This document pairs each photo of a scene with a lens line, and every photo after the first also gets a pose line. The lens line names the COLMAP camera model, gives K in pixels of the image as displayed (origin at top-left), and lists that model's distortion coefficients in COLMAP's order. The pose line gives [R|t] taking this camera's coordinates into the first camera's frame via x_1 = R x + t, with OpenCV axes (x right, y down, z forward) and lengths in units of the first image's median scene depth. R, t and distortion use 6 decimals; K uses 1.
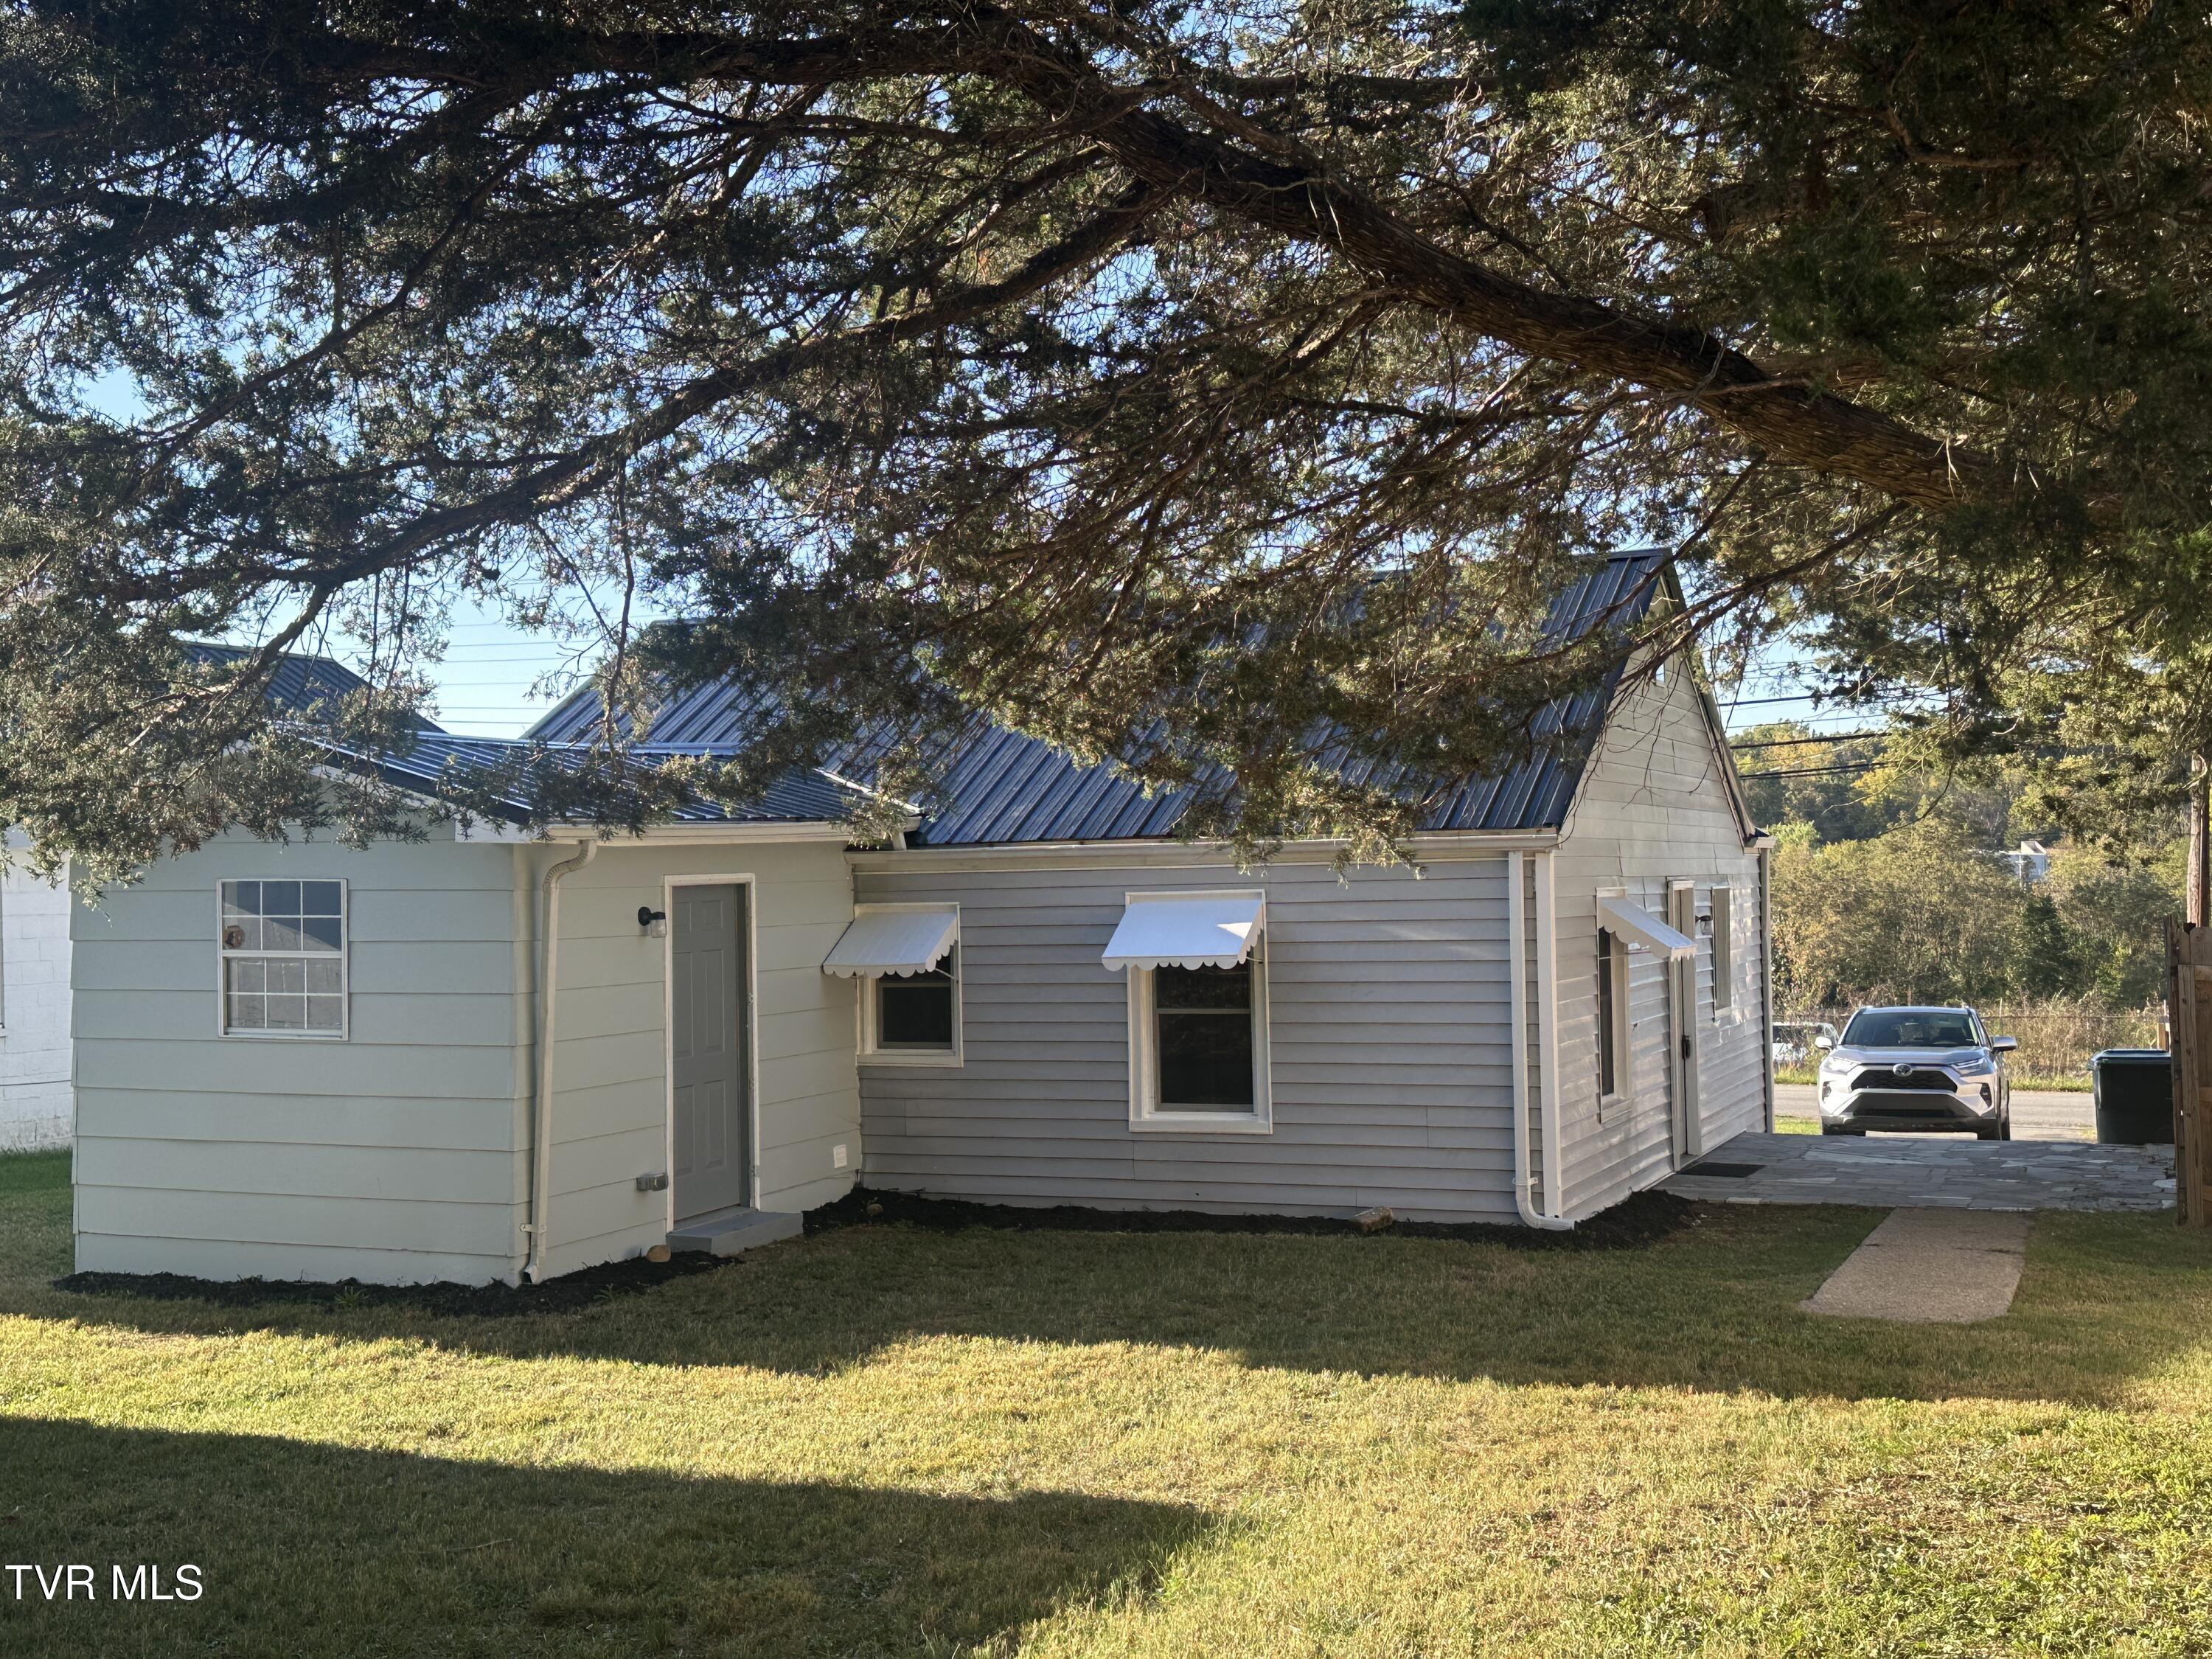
lens RADIAL K [[2419.8, 0, 1106.0], [0, 2419.8, 829.5], [0, 0, 1]] dist [0.204922, -0.497294]
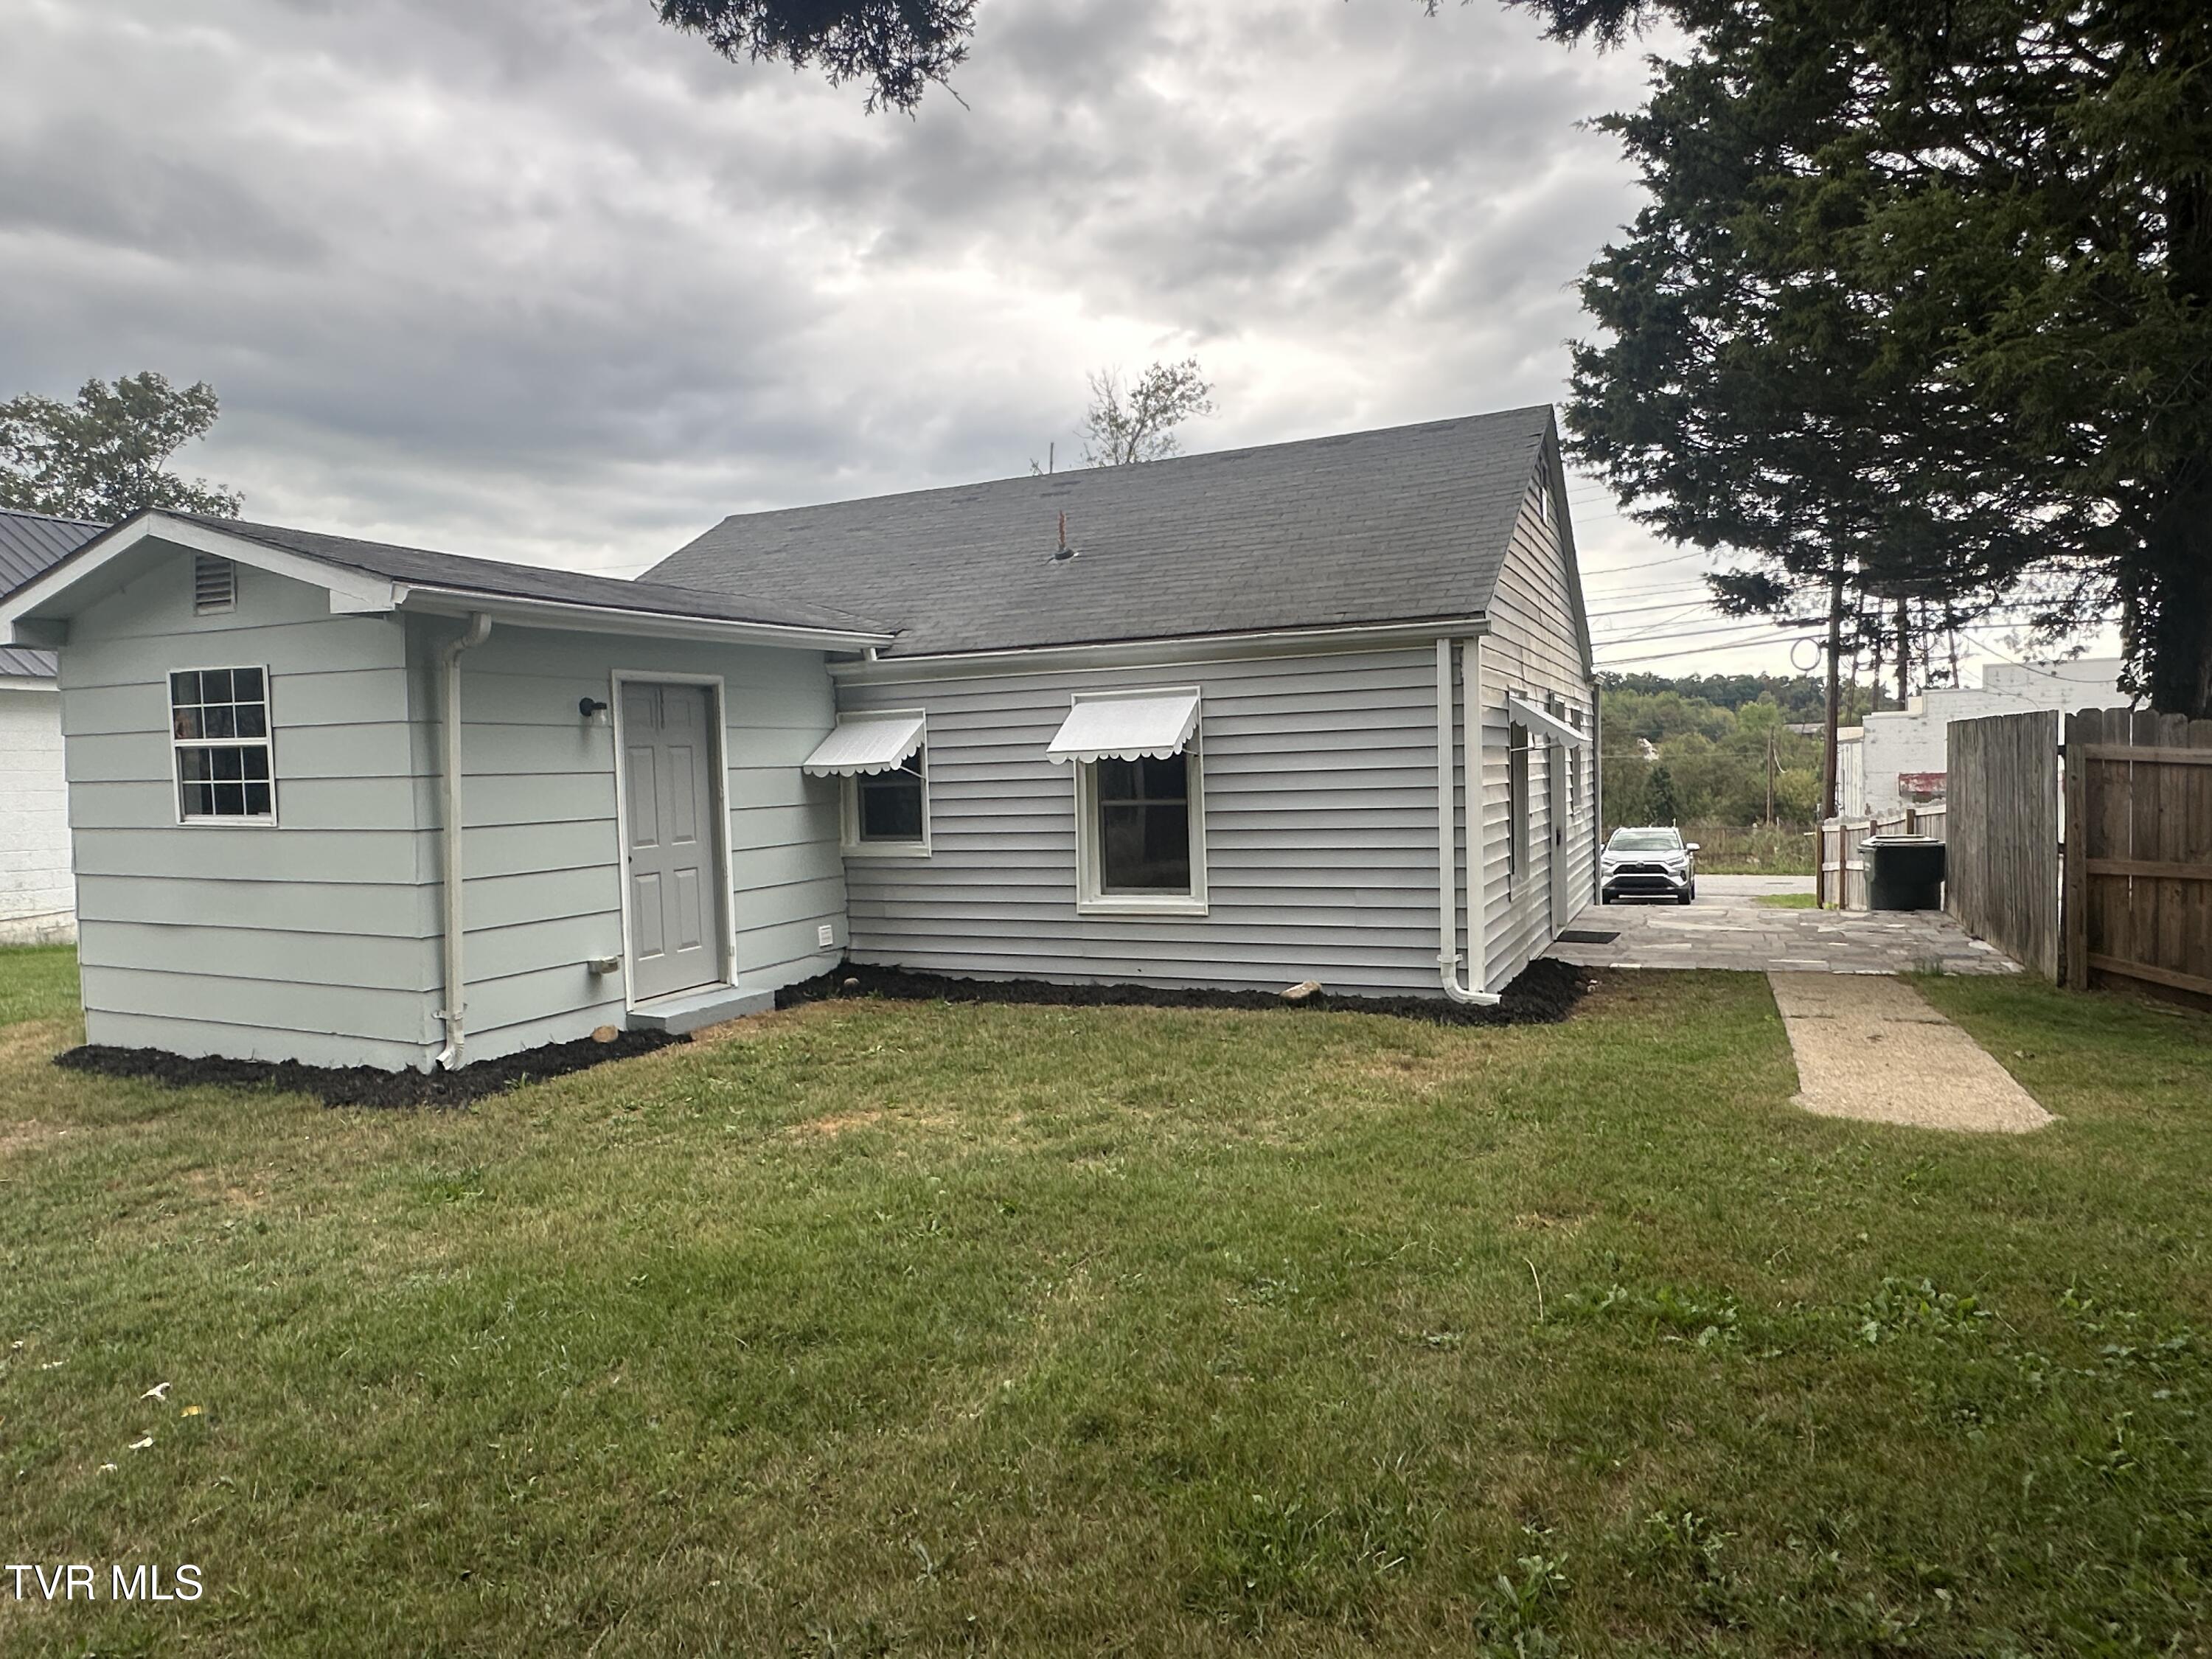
lens RADIAL K [[1370.5, 0, 1106.0], [0, 1370.5, 829.5], [0, 0, 1]] dist [-0.008467, 0.000063]
pose [[0.999803, -0.007673, -0.018285, 0.034772], [0.008901, 0.997645, 0.068007, 0.046136], [0.017720, -0.068156, 0.997517, 0.398848]]
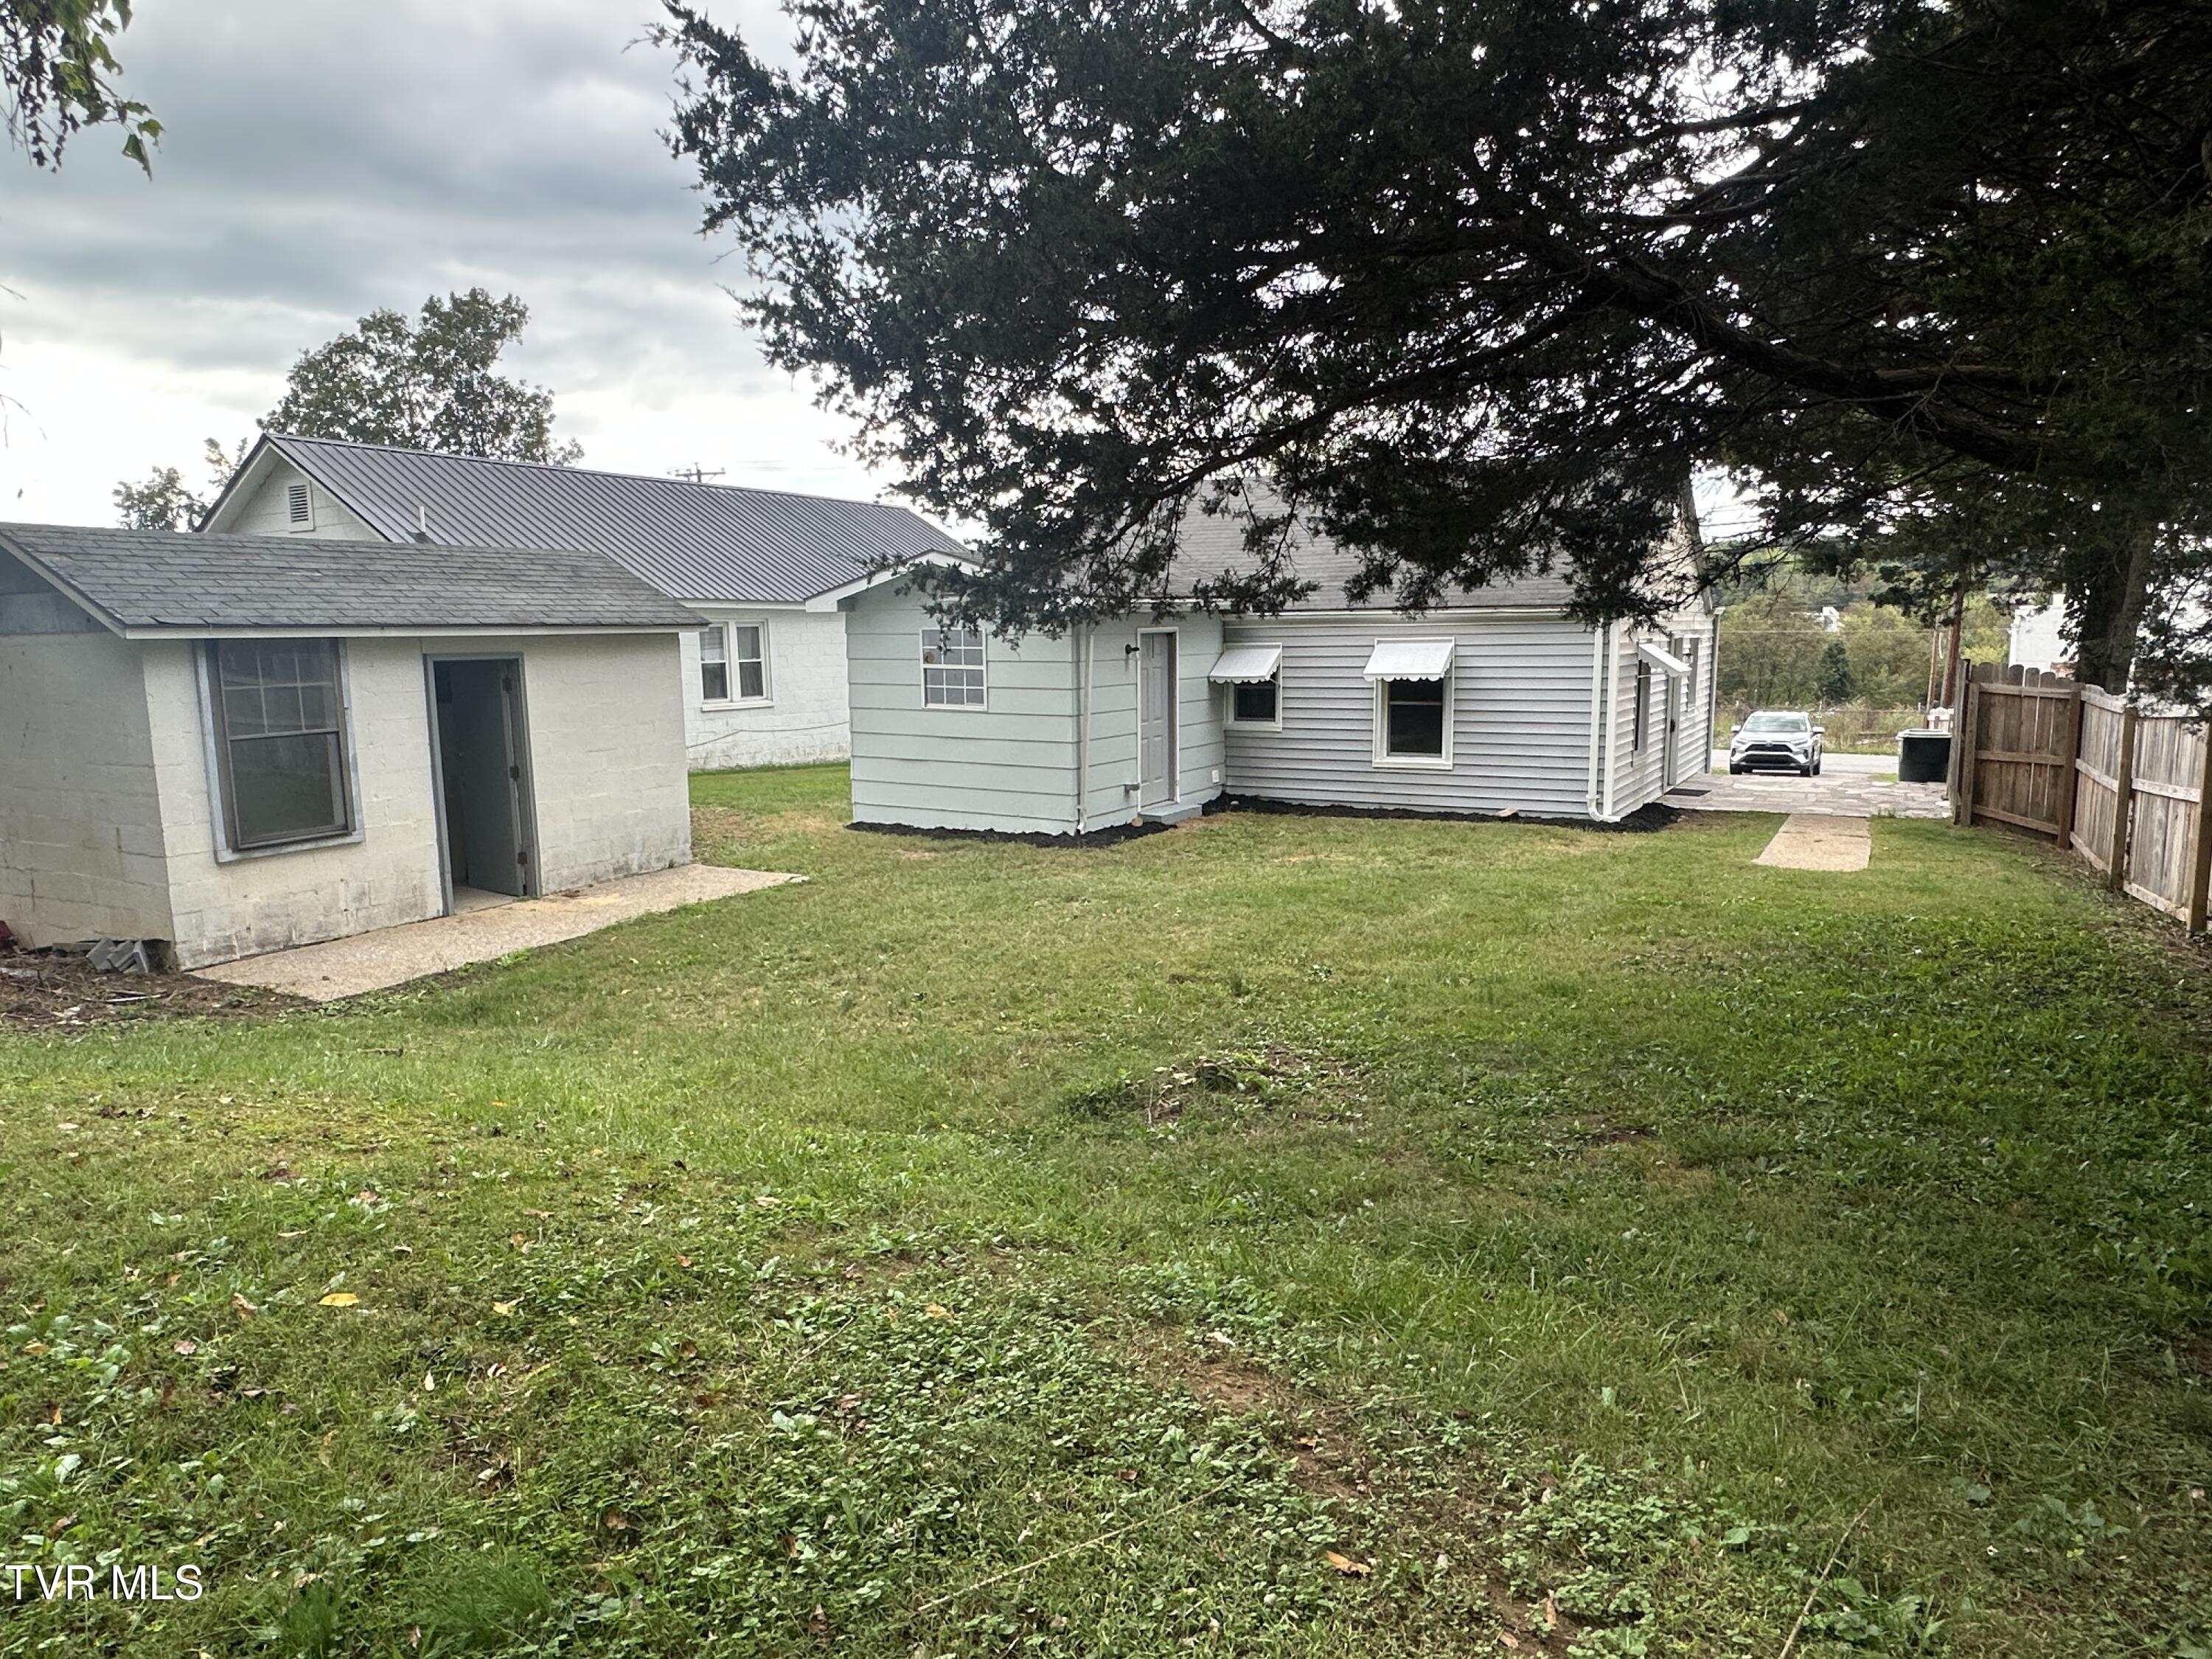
lens RADIAL K [[1370.5, 0, 1106.0], [0, 1370.5, 829.5], [0, 0, 1]] dist [-0.008467, 0.000063]
pose [[0.992197, 0.025403, -0.122065, -0.066290], [-0.004609, 0.985828, 0.167696, -0.004902], [0.124595, -0.165825, 0.978253, -0.073894]]
